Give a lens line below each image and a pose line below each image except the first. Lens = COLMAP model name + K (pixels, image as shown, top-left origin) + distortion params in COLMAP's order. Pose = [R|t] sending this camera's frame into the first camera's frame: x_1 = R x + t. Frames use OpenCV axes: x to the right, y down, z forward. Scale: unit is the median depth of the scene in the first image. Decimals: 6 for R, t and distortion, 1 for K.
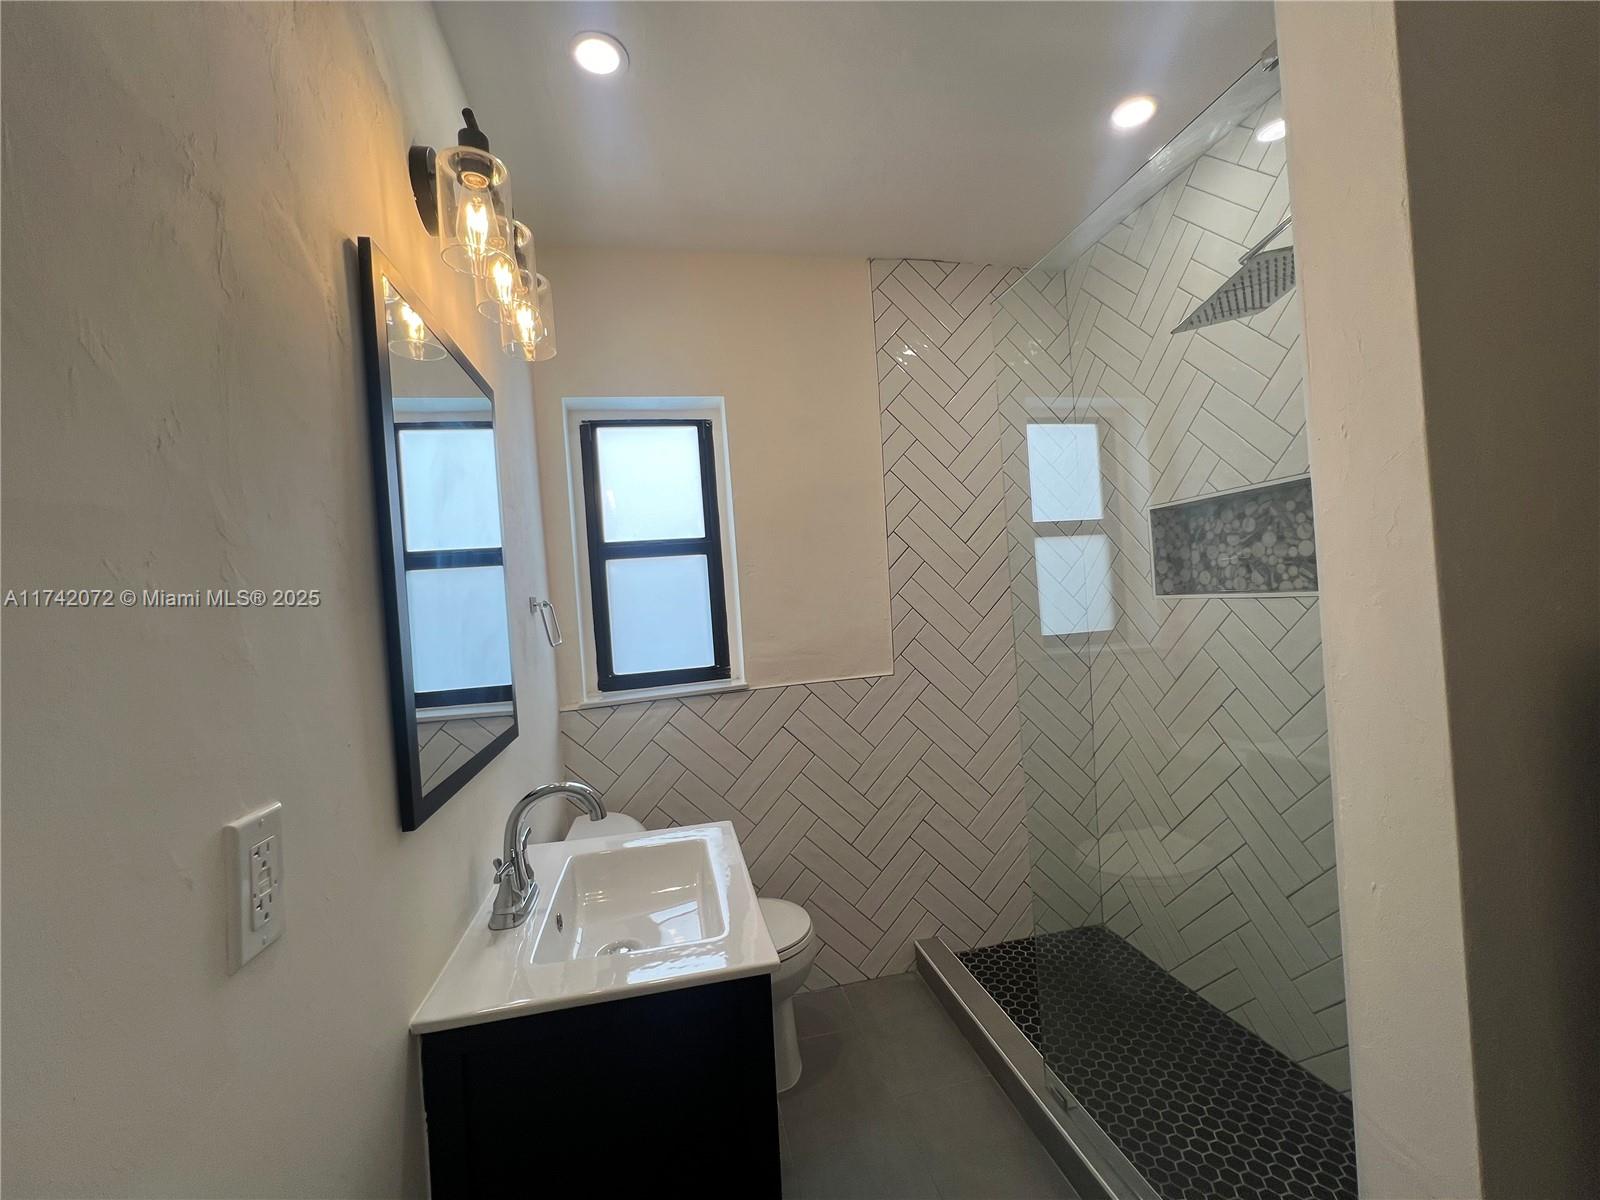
lens RADIAL K [[644.4, 0, 798.6], [0, 644.4, 601.2], [0, 0, 1]] dist [-0.001464, 0.000381]
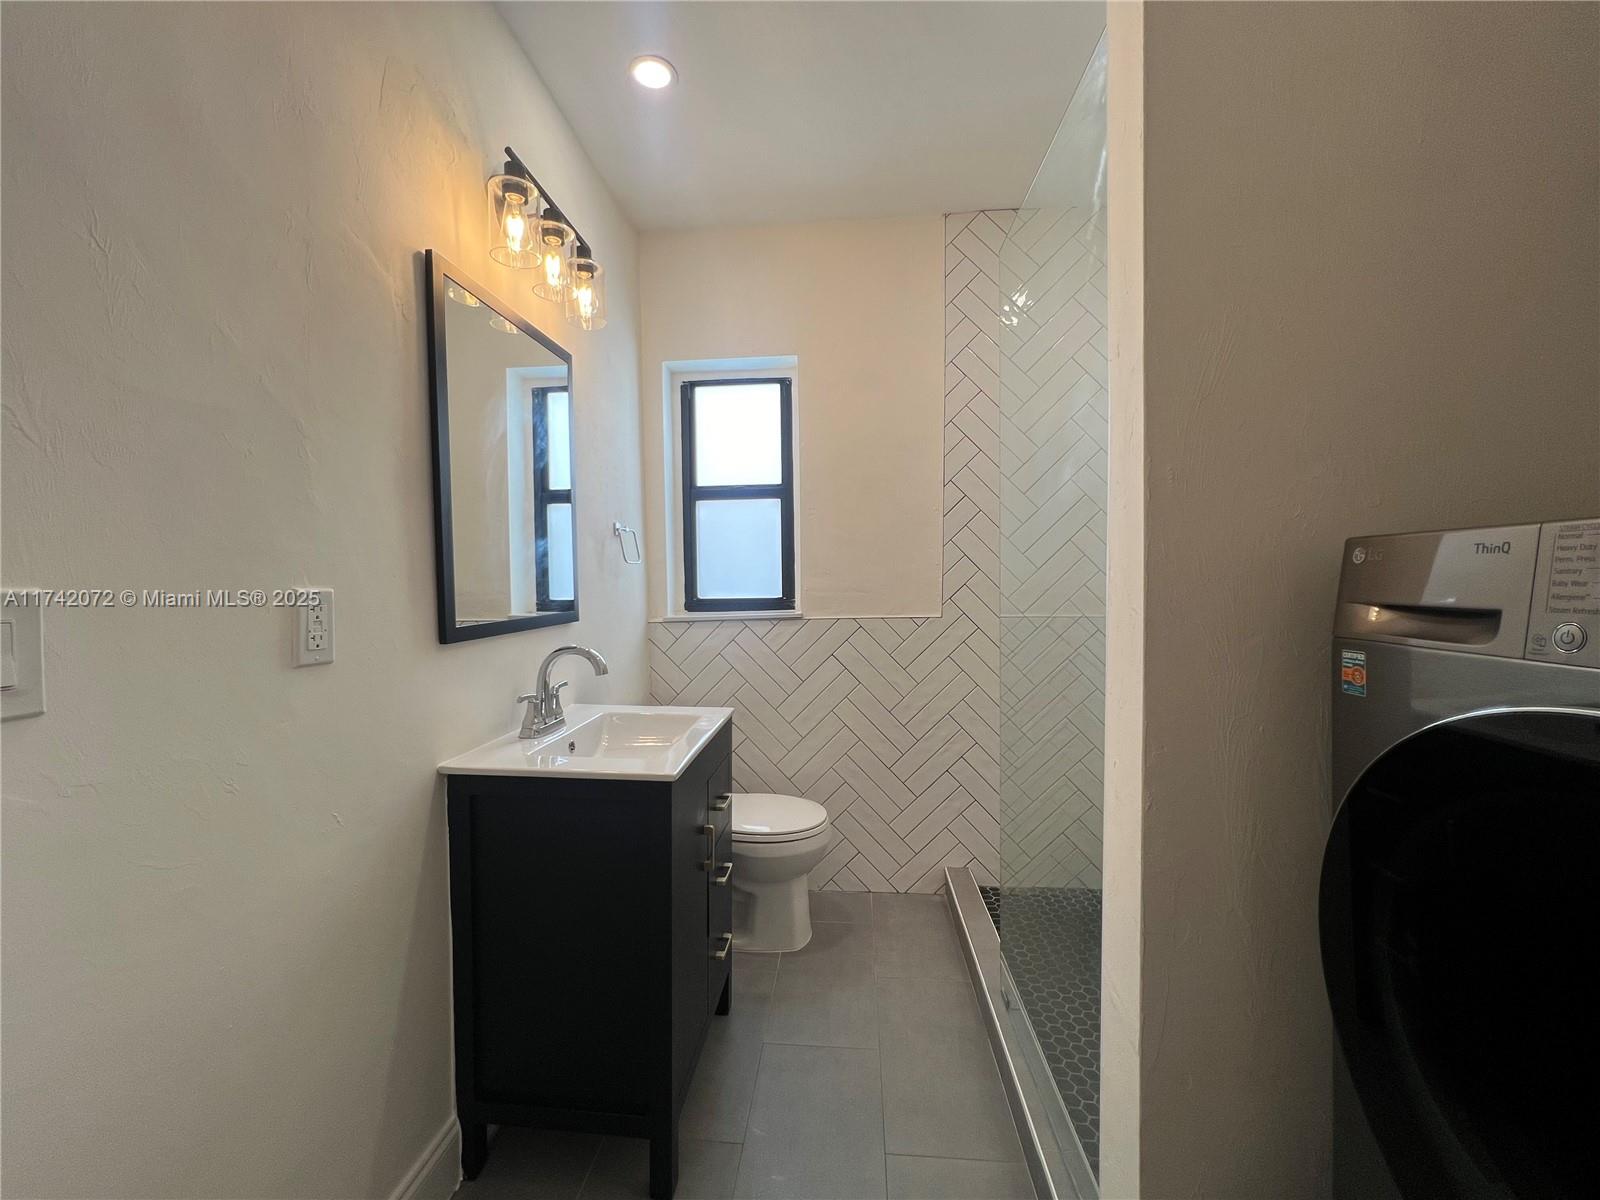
lens RADIAL K [[644.4, 0, 798.6], [0, 644.4, 601.2], [0, 0, 1]] dist [-0.001464, 0.000381]
pose [[0.954455, 0.069638, -0.290115, 0.231353], [-0.056618, 0.996986, 0.053043, 0.045785], [0.292934, -0.034201, 0.955521, -0.077033]]
